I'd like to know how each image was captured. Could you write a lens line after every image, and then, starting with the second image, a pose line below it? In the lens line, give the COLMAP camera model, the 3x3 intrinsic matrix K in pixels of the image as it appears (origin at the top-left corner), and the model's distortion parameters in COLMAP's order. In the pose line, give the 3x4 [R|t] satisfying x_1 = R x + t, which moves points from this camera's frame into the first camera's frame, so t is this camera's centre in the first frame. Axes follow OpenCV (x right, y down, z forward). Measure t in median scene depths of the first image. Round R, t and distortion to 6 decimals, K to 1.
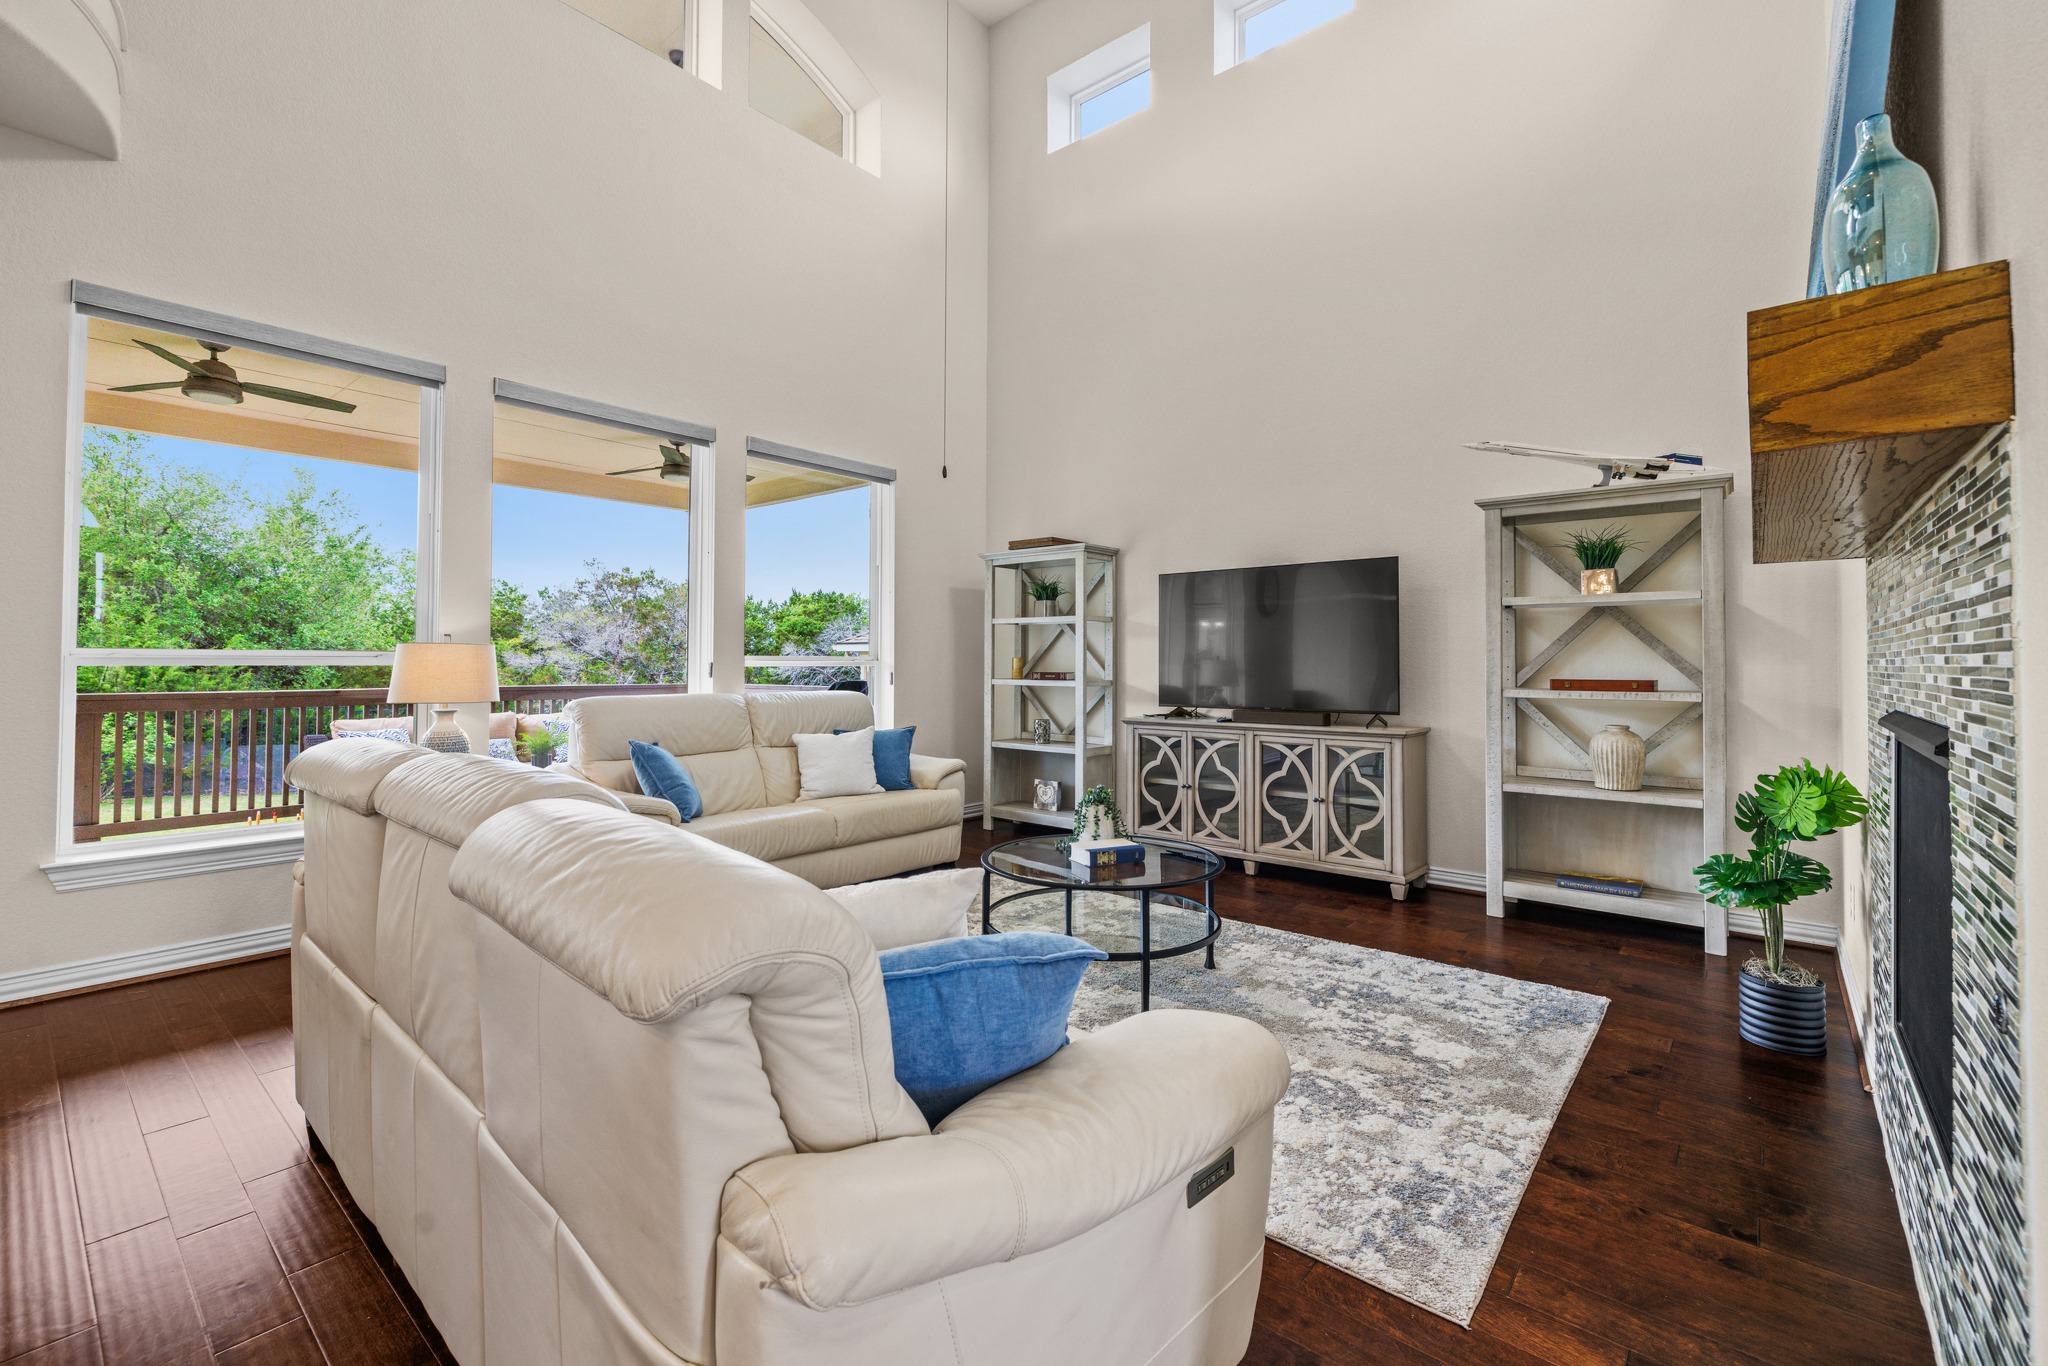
lens RADIAL K [[876.2, 0, 1010.9], [0, 876.2, 652.7], [0, 0, 1]] dist [0.003996, -0.001903]
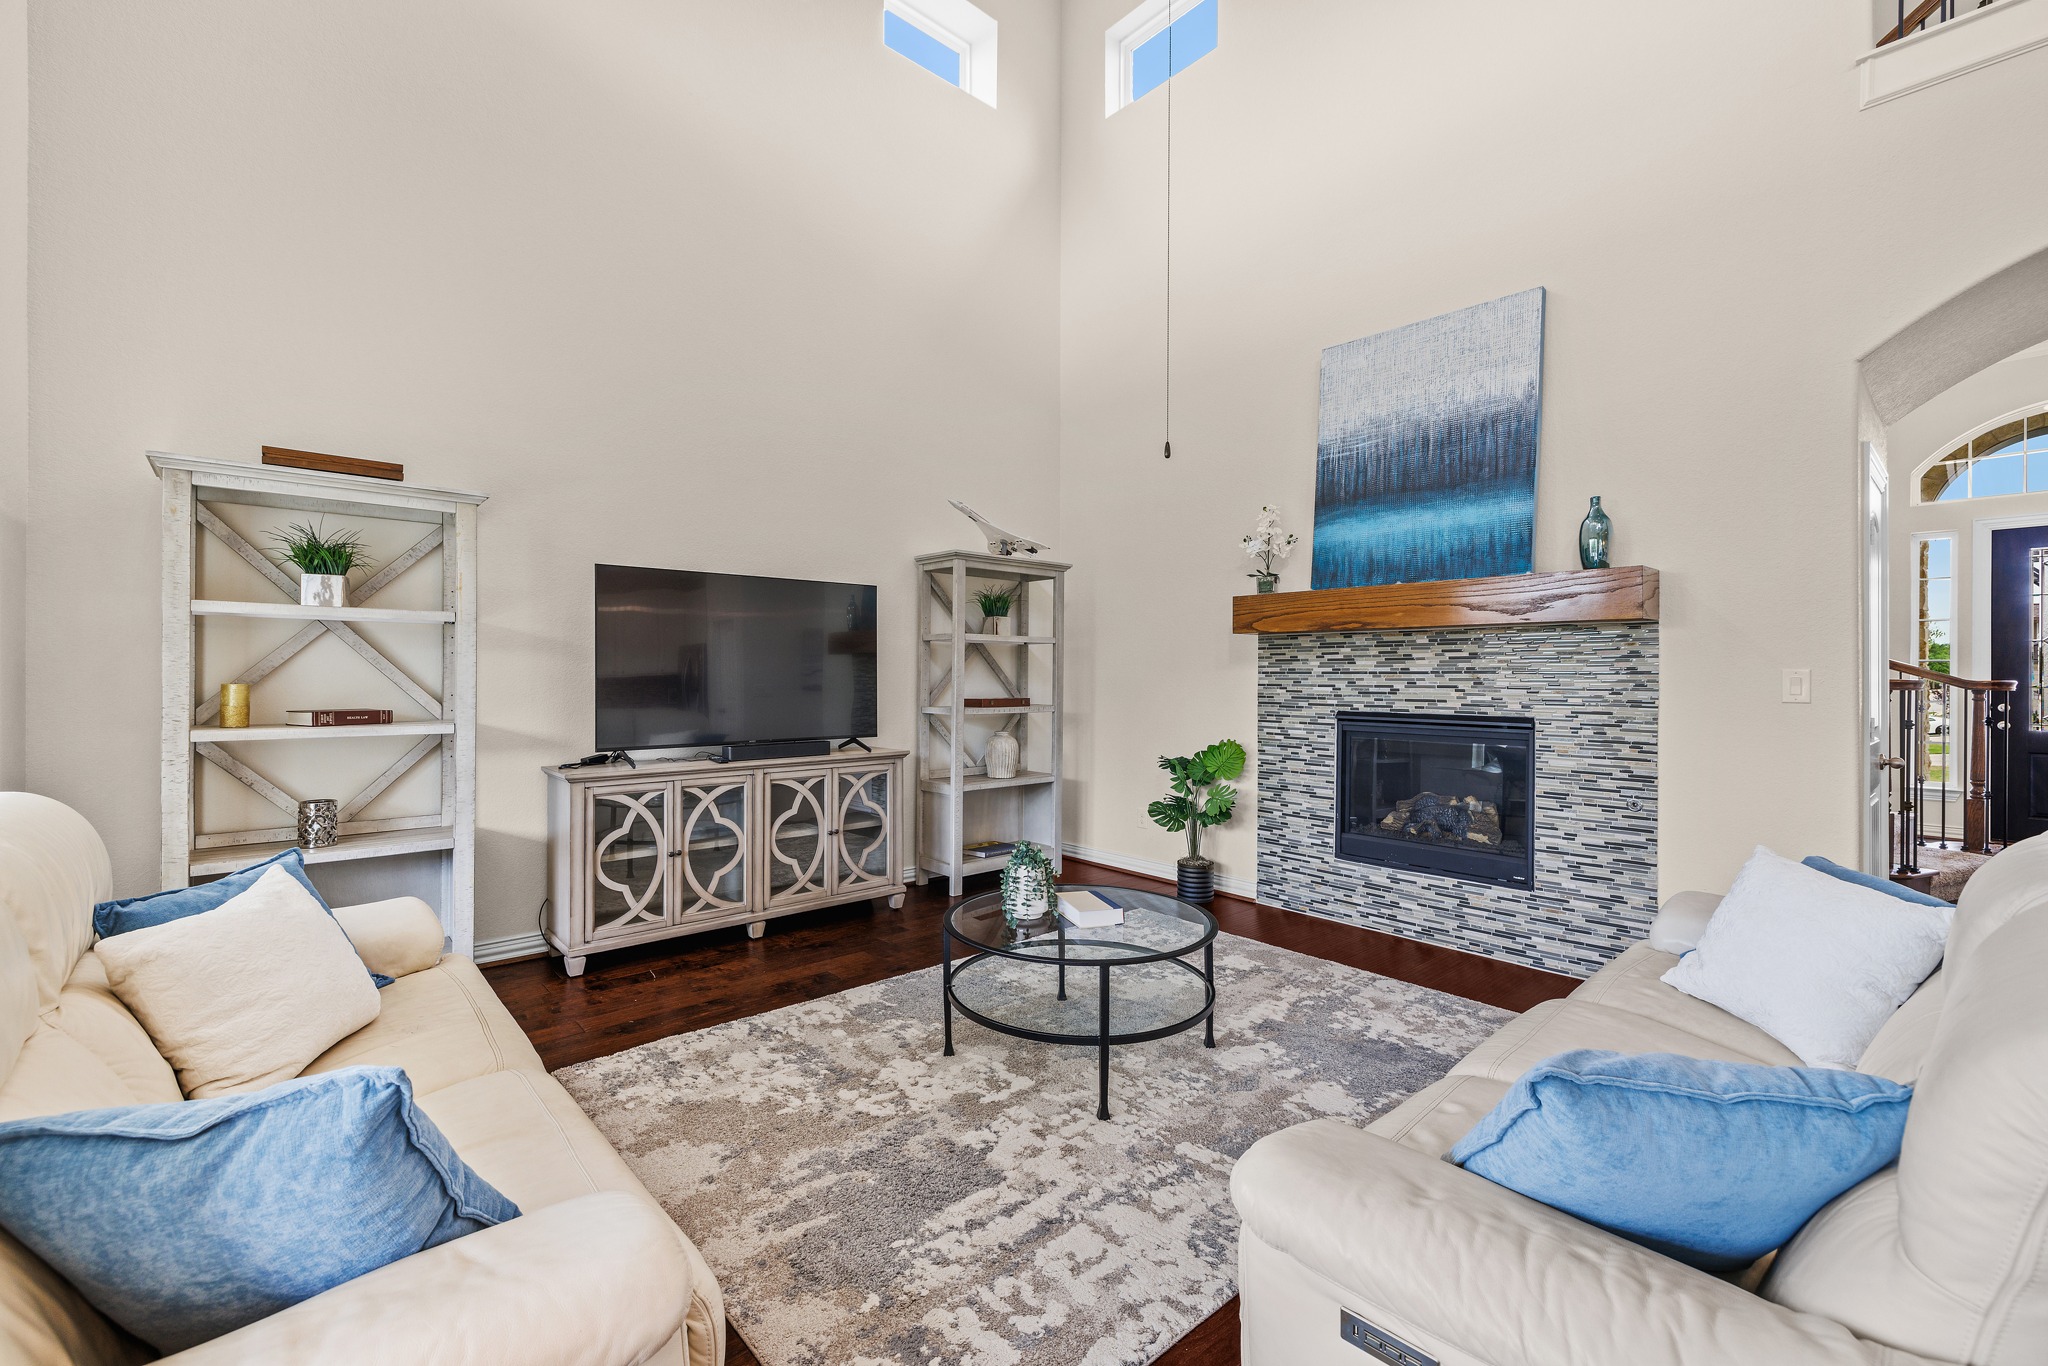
lens RADIAL K [[860.5, 0, 1015.3], [0, 860.5, 680.3], [0, 0, 1]] dist [-0.002101, 0.001115]
pose [[0.142399, -0.006541, 0.989788, -0.521061], [-0.012990, 0.999880, 0.008476, -0.007175], [-0.989724, -0.014064, 0.142297, 0.643974]]
